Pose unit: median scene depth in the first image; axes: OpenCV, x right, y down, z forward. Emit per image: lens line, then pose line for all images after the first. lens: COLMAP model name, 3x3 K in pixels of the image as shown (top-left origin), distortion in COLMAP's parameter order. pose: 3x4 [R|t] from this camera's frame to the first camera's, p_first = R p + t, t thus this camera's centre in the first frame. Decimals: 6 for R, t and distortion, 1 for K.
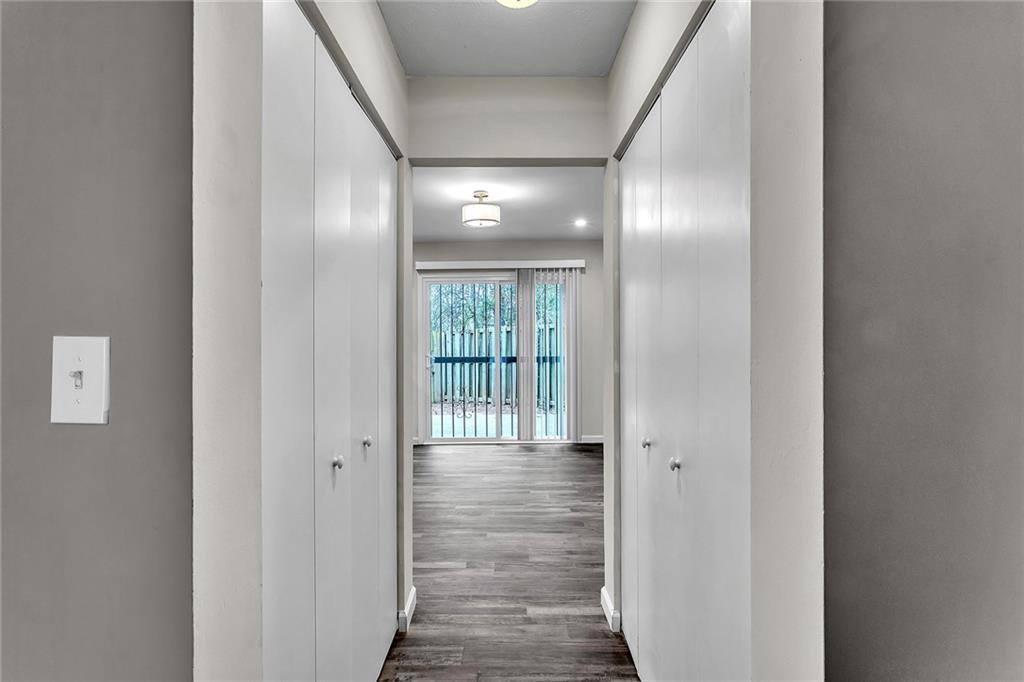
lens RADIAL K [[497.9, 0, 511.2], [0, 497.9, 337.5], [0, 0, 1]] dist [-0.015909, 0.007717]
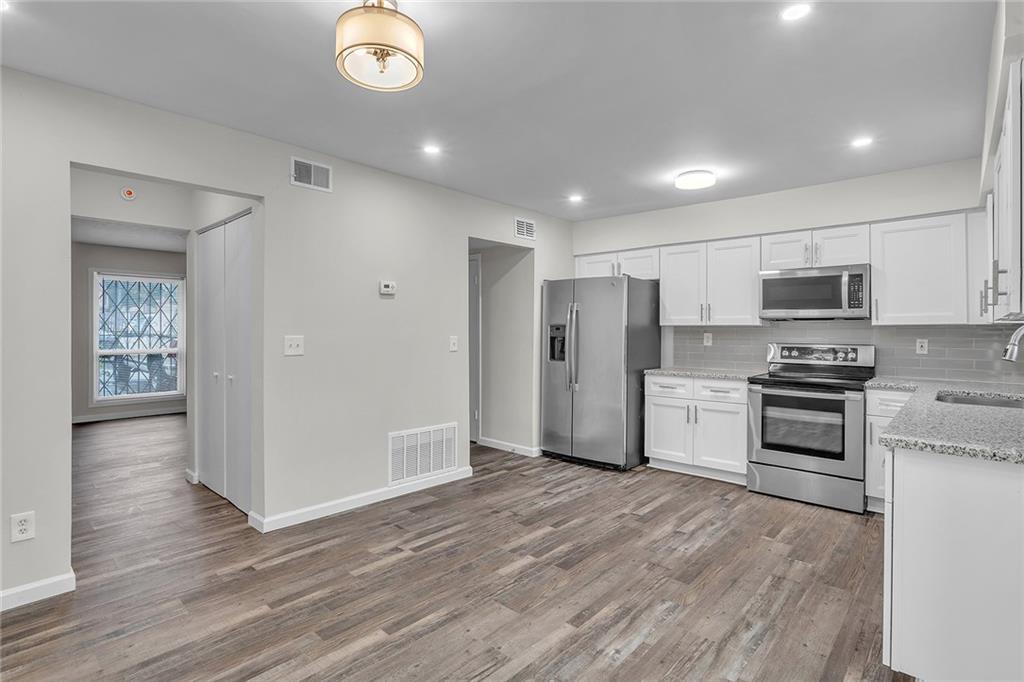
lens RADIAL K [[492.0, 0, 509.0], [0, 492.0, 332.0], [0, 0, 1]] dist [-0.009275, 0.001086]
pose [[-0.679991, 0.003894, -0.733210, 0.241197], [-0.002934, 0.999963, 0.008032, 0.000428], [0.733215, 0.007613, -0.679954, 1.826394]]
